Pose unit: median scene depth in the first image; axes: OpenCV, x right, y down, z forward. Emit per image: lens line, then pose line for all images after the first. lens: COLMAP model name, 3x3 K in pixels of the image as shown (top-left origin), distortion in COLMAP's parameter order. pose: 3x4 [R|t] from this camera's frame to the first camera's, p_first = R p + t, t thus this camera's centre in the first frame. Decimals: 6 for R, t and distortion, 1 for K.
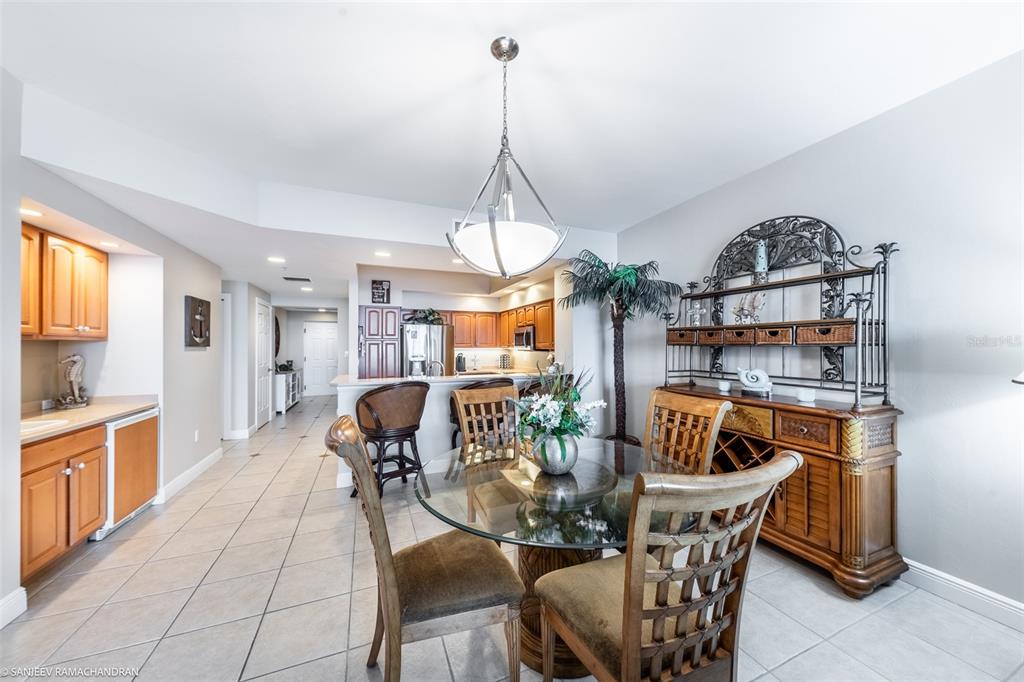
lens RADIAL K [[354.4, 0, 514.9], [0, 354.4, 341.7], [0, 0, 1]] dist [-0.000508, -0.000092]
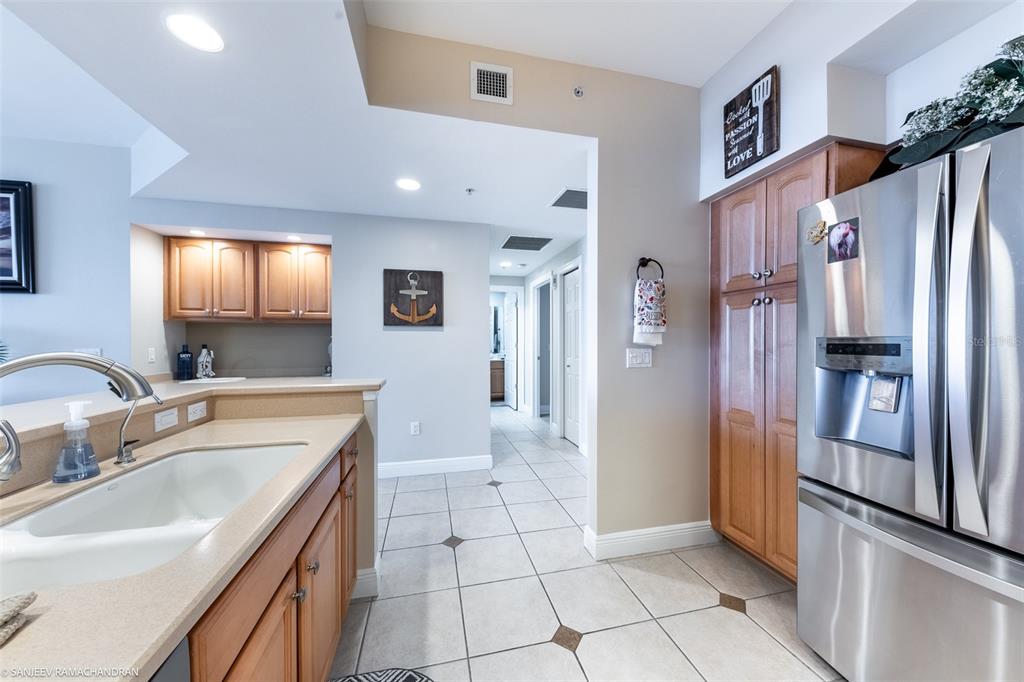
lens RADIAL K [[354.4, 0, 514.9], [0, 354.4, 341.7], [0, 0, 1]] dist [-0.000508, -0.000092]
pose [[-0.153157, 0.007416, -0.988174, -0.083498], [0.021824, 0.999753, 0.004120, 0.051186], [0.987961, -0.020935, -0.153282, 1.303819]]
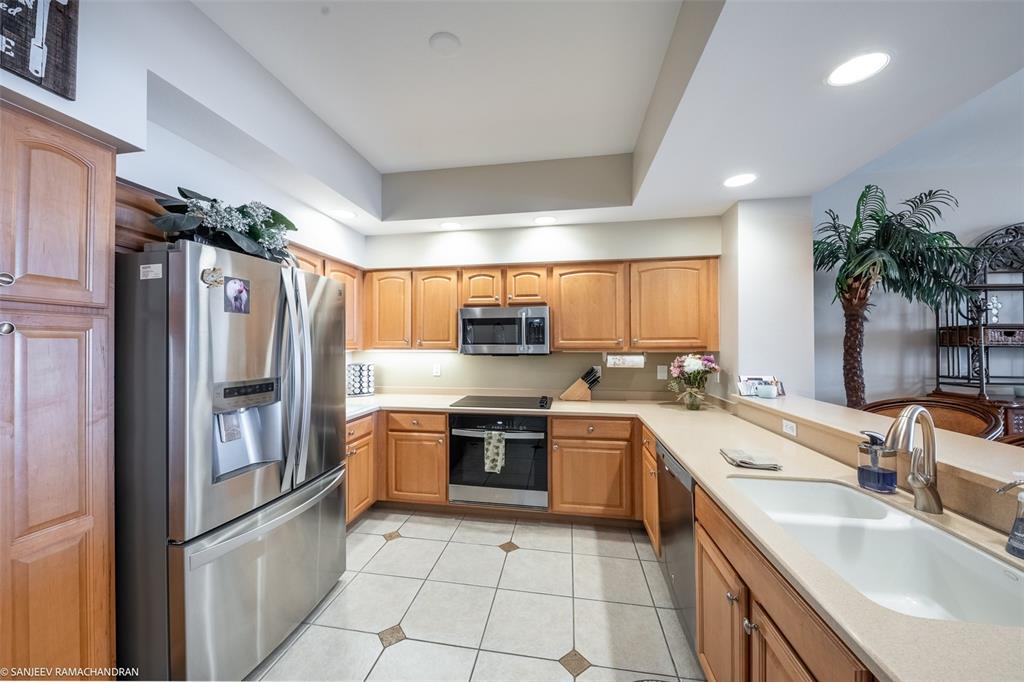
lens RADIAL K [[354.9, 0, 500.5], [0, 354.9, 341.2], [0, 0, 1]] dist [0.011047, -0.006032]
pose [[0.549997, 0.008051, 0.835128, -0.597689], [-0.013351, 0.999911, -0.000847, 0.011368], [-0.835060, -0.010684, 0.550055, 1.127380]]
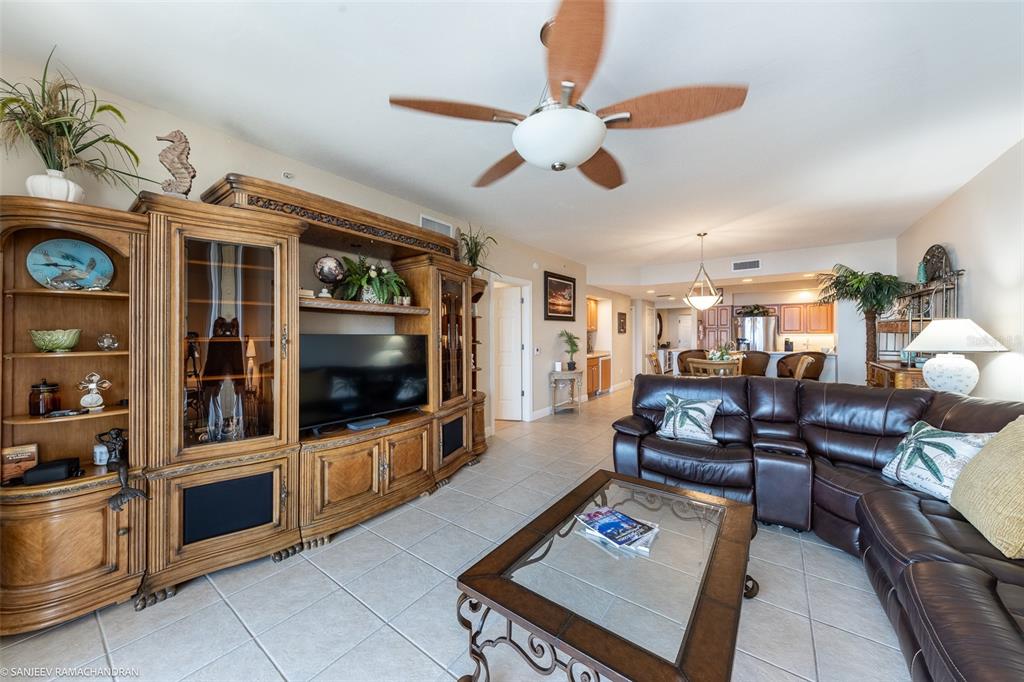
lens RADIAL K [[354.4, 0, 514.9], [0, 354.4, 341.7], [0, 0, 1]] dist [-0.000508, -0.000092]
pose [[0.522573, 0.020987, -0.852336, 0.699303], [0.014813, 0.999323, 0.033688, -0.018586], [0.852466, -0.030230, 0.521908, -0.787253]]
